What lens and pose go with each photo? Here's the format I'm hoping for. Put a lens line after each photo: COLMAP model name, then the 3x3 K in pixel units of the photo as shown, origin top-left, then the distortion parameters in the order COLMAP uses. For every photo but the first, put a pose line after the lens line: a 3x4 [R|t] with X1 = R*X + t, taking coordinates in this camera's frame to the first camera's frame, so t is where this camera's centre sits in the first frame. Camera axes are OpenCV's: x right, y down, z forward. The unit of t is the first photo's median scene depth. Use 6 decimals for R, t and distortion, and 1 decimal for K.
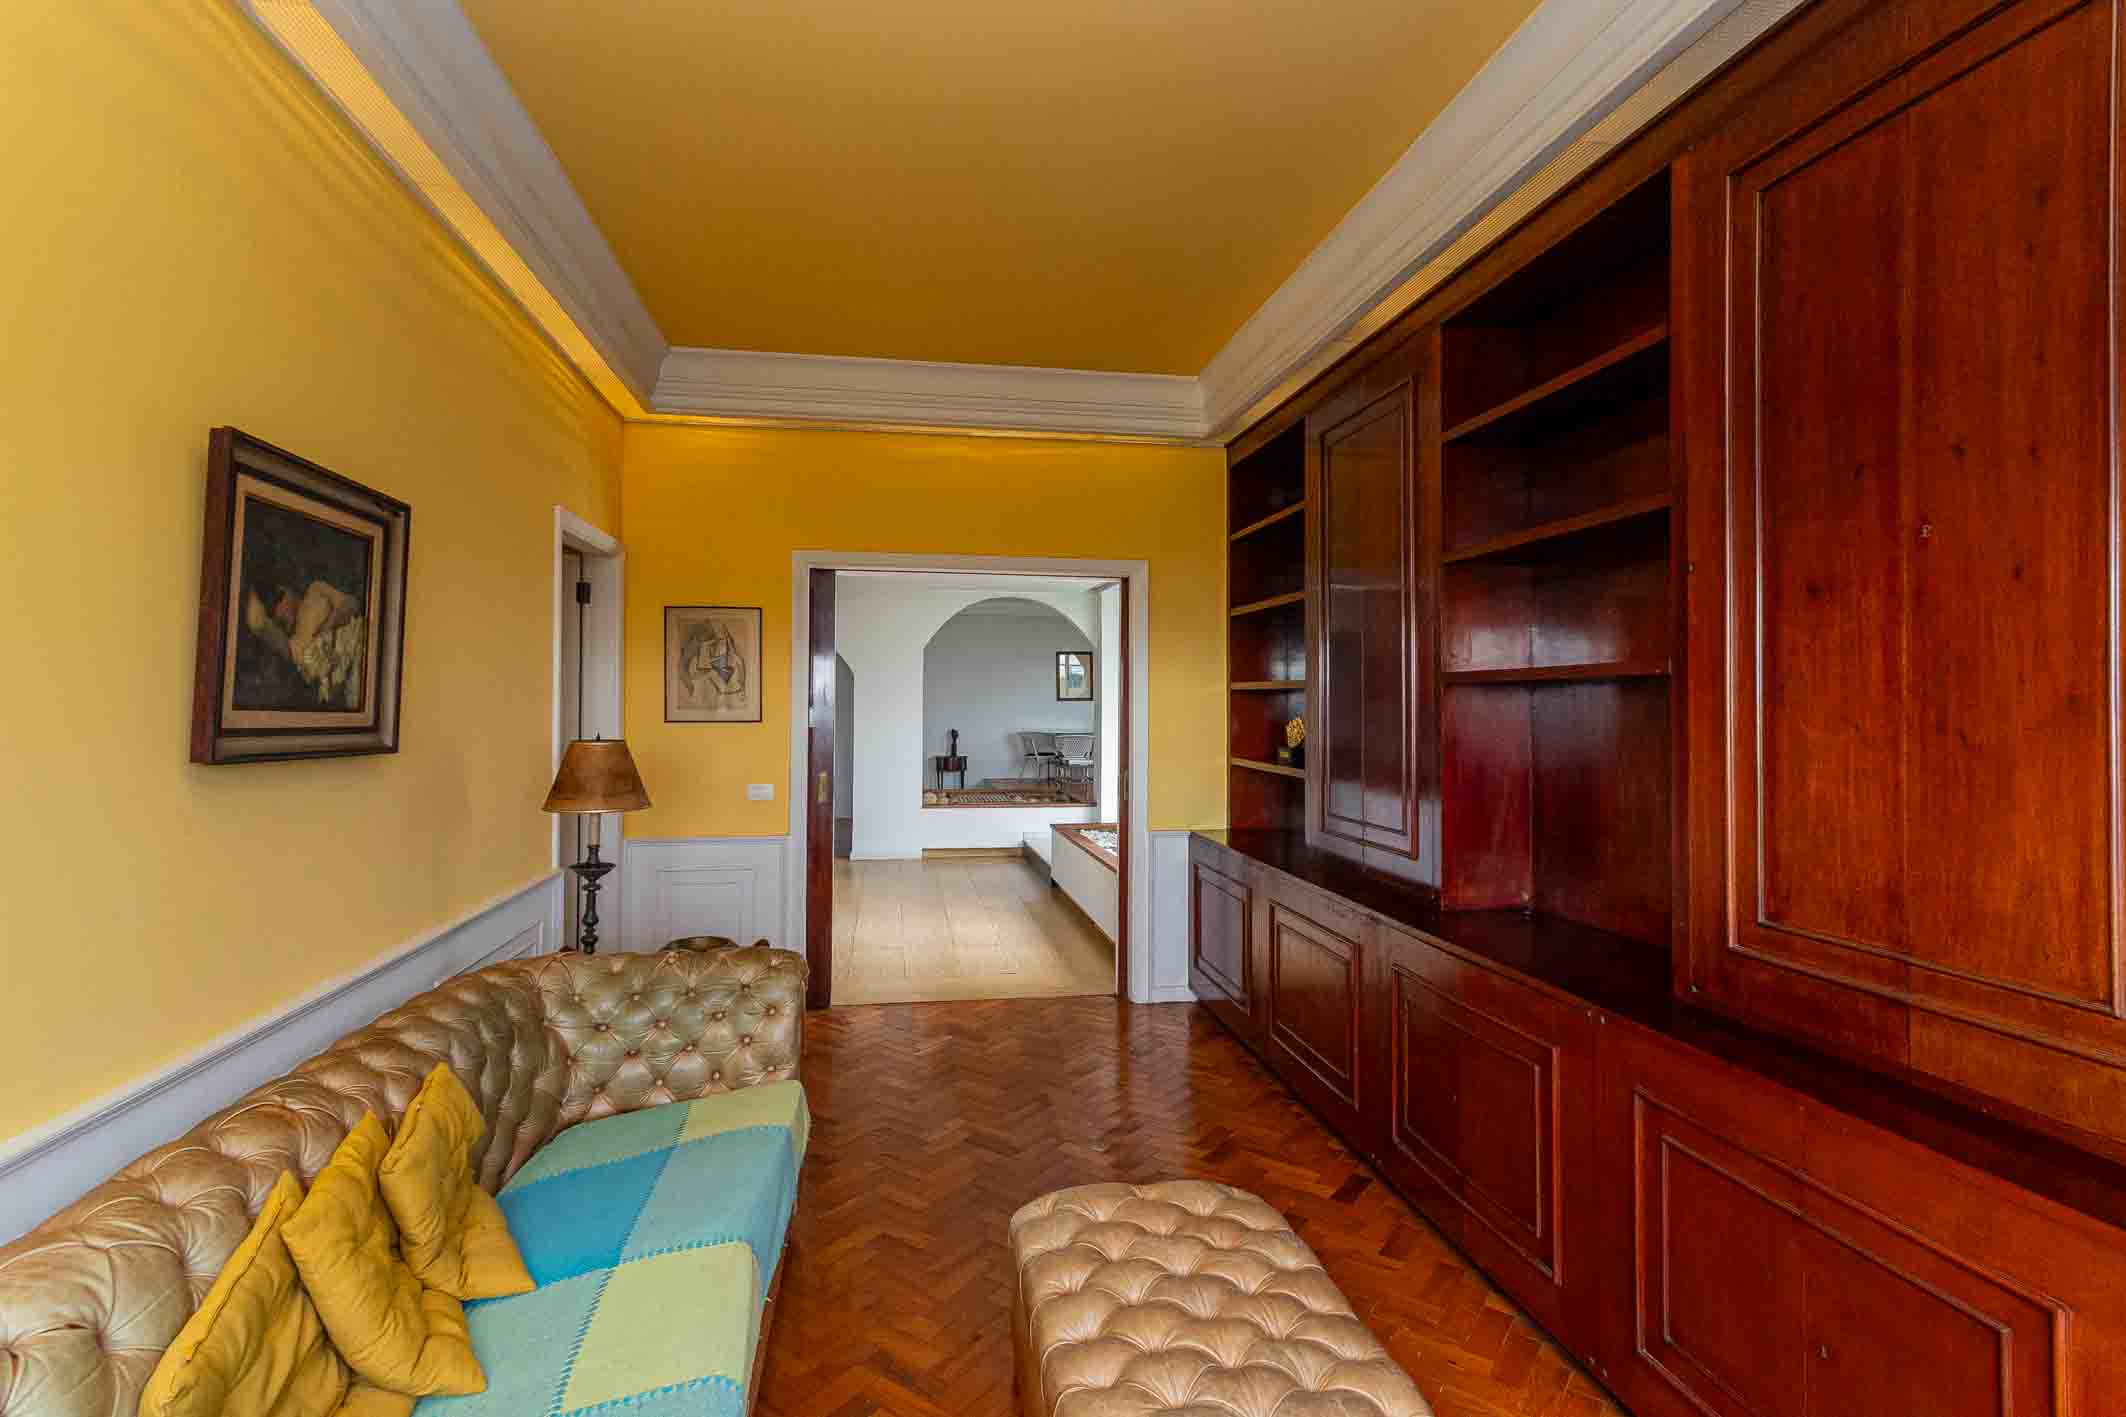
lens RADIAL K [[1026.9, 0, 1061.6], [0, 1026.9, 697.6], [0, 0, 1]] dist [0.000840, 0.003273]
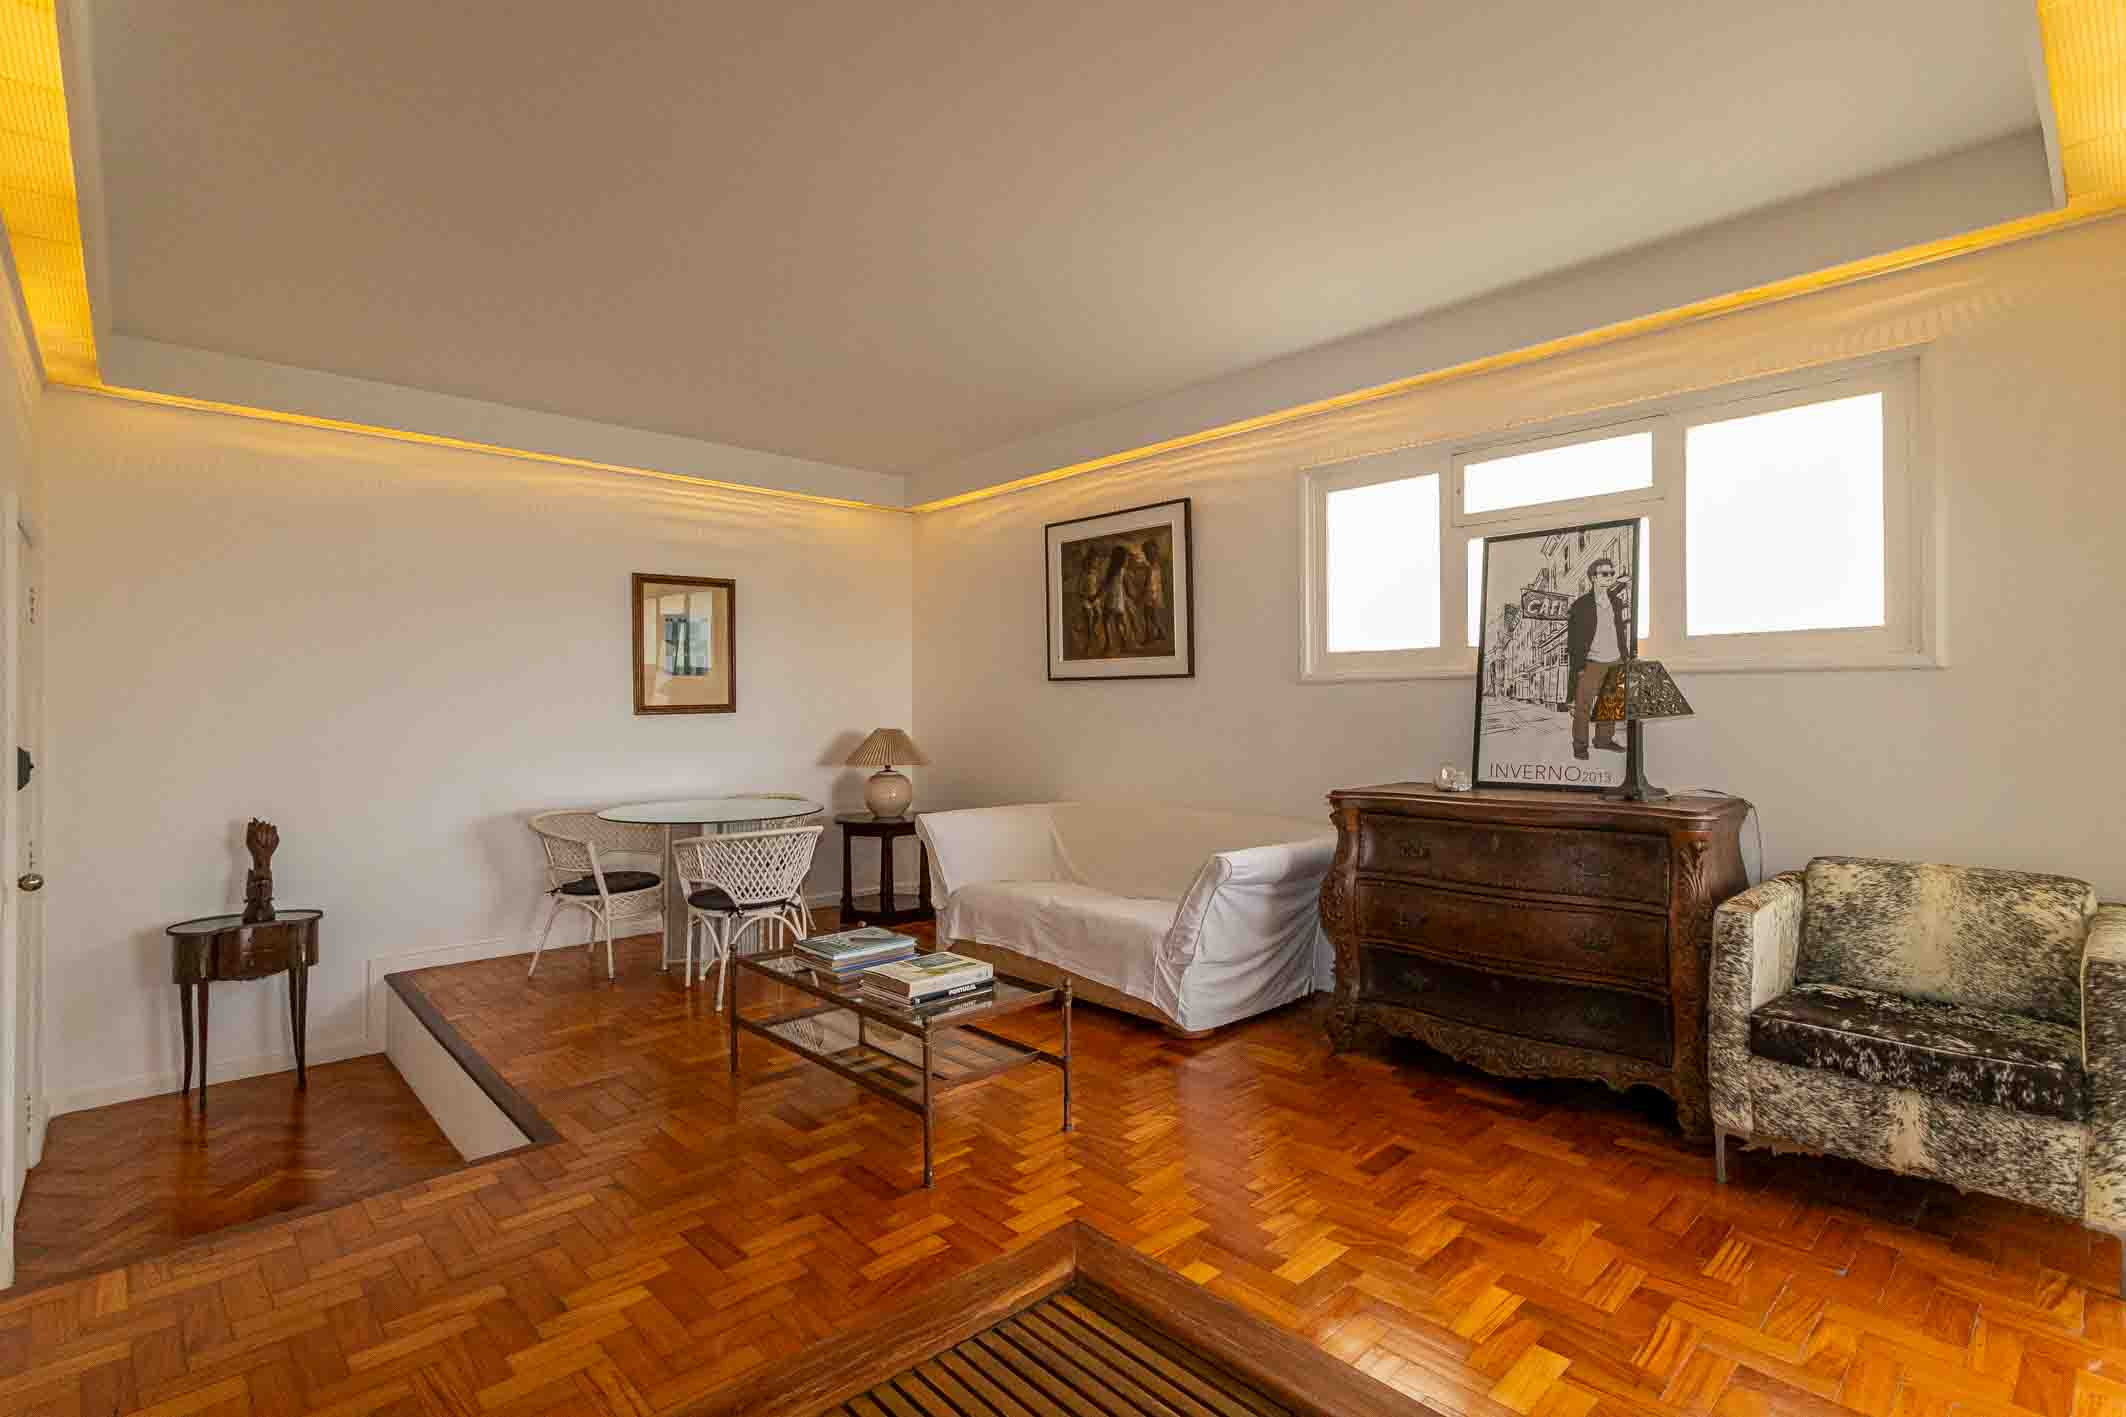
lens RADIAL K [[1026.9, 0, 1083.1], [0, 1026.9, 693.7], [0, 0, 1]] dist [0.000840, 0.003273]
pose [[0.842916, -0.002539, 0.538038, -0.066194], [0.008893, 0.999918, -0.009213, 0.000837], [-0.537971, 0.012550, 0.842870, 0.640528]]
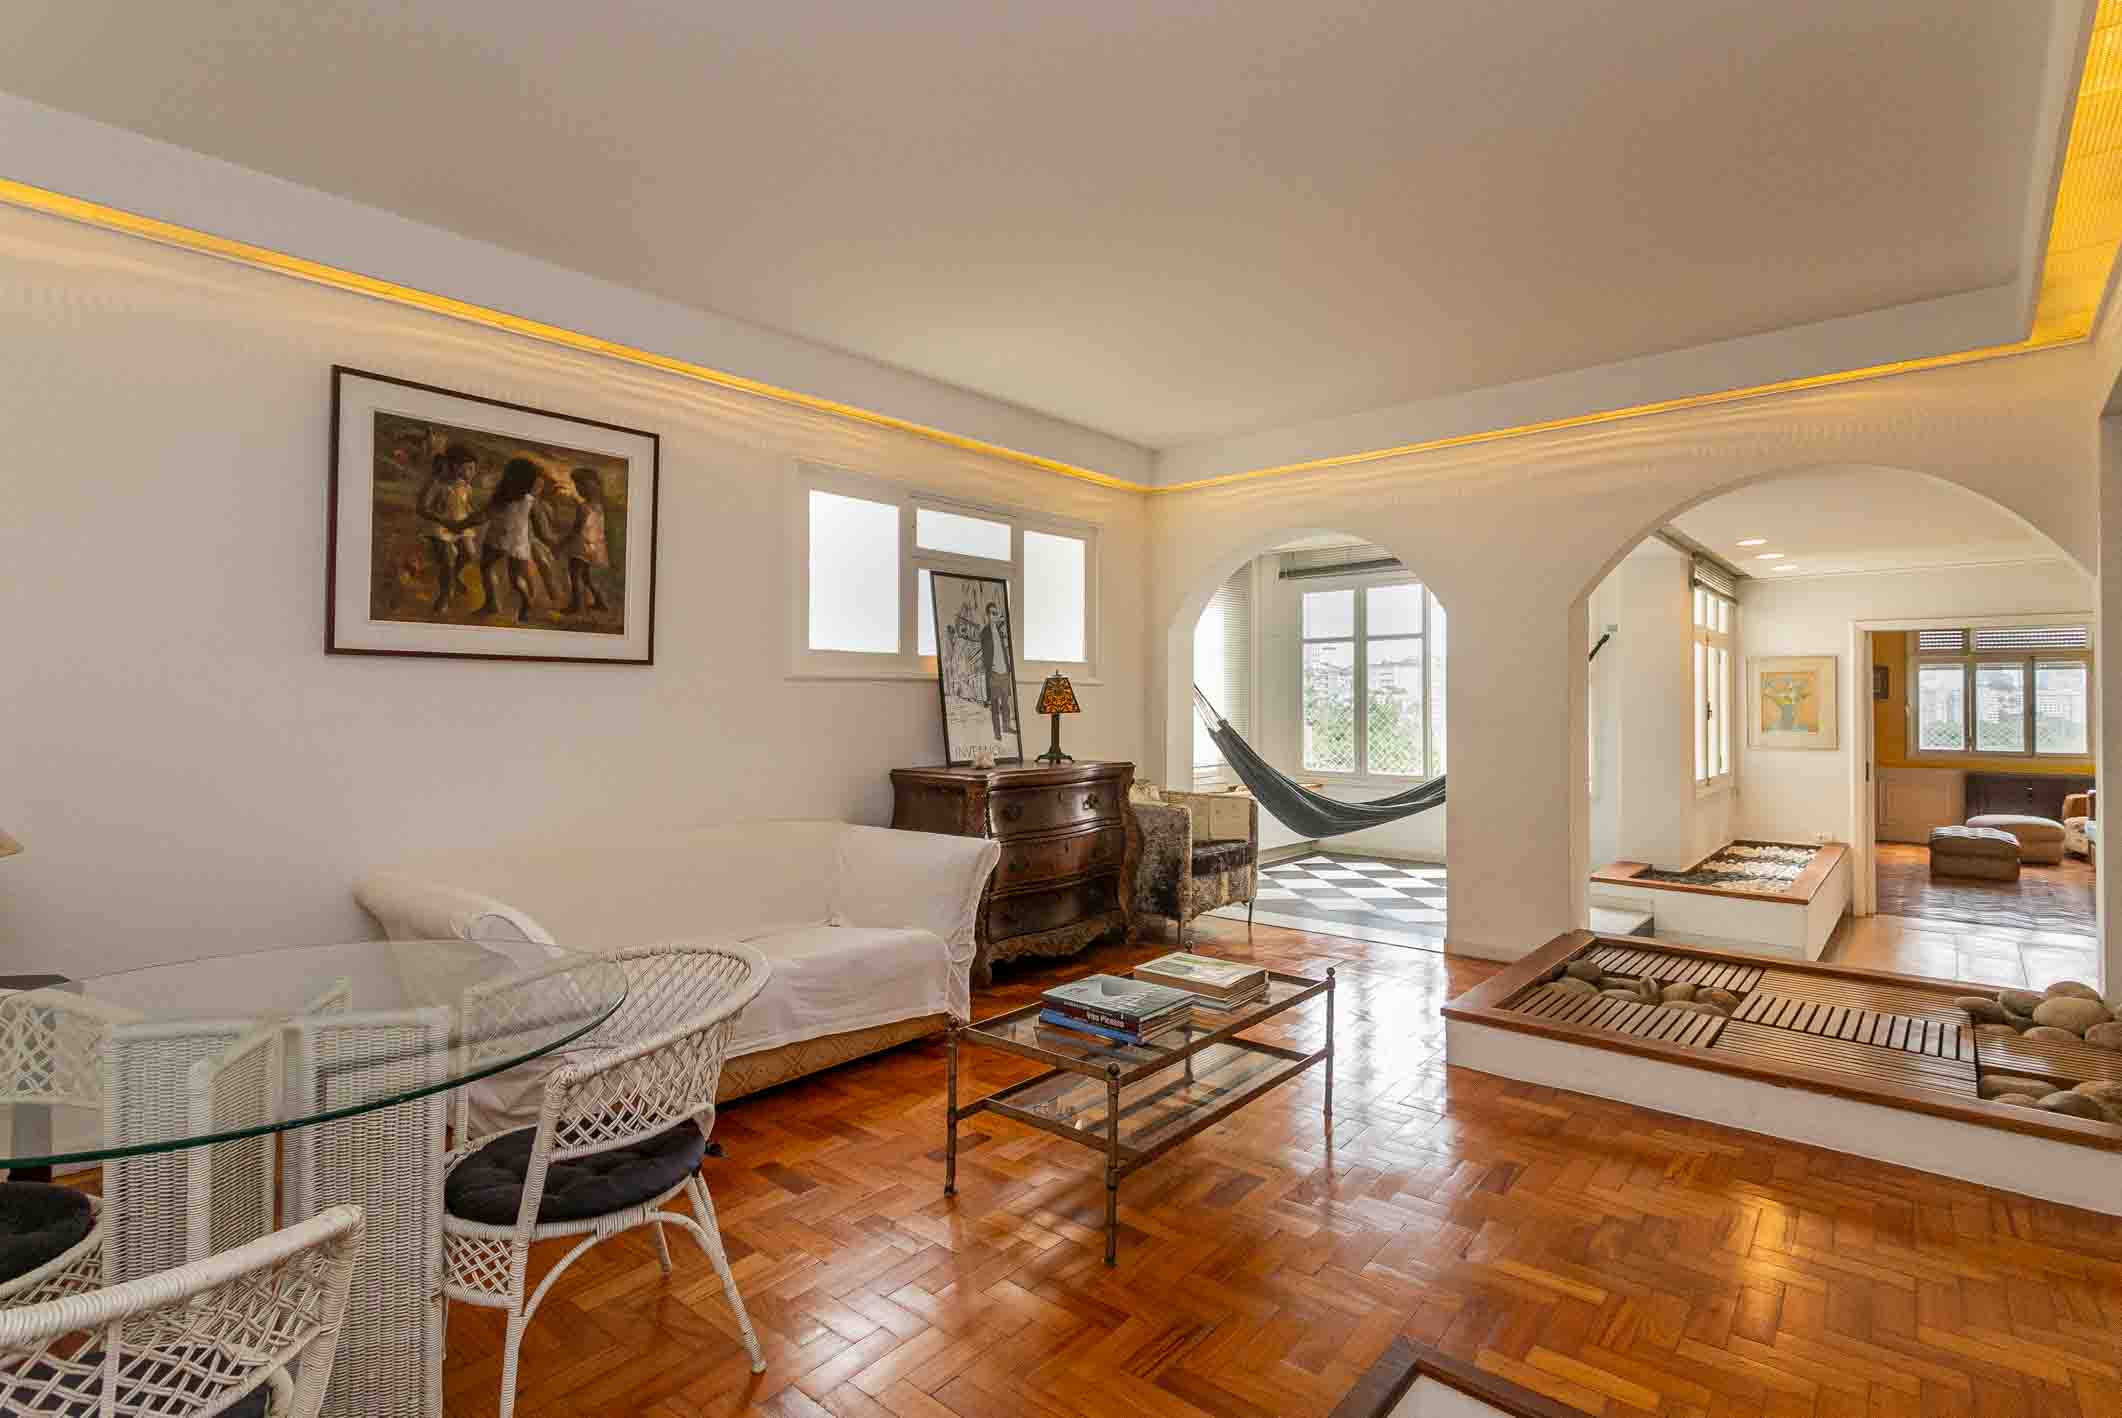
lens RADIAL K [[1025.0, 0, 1028.5], [0, 1025.0, 690.1], [0, 0, 1]] dist [0.000840, 0.003273]
pose [[-0.607385, 0.000182, 0.794408, -0.114023], [-0.007170, 0.999958, -0.005711, 0.000102], [-0.794375, -0.009165, -0.607358, 0.937048]]
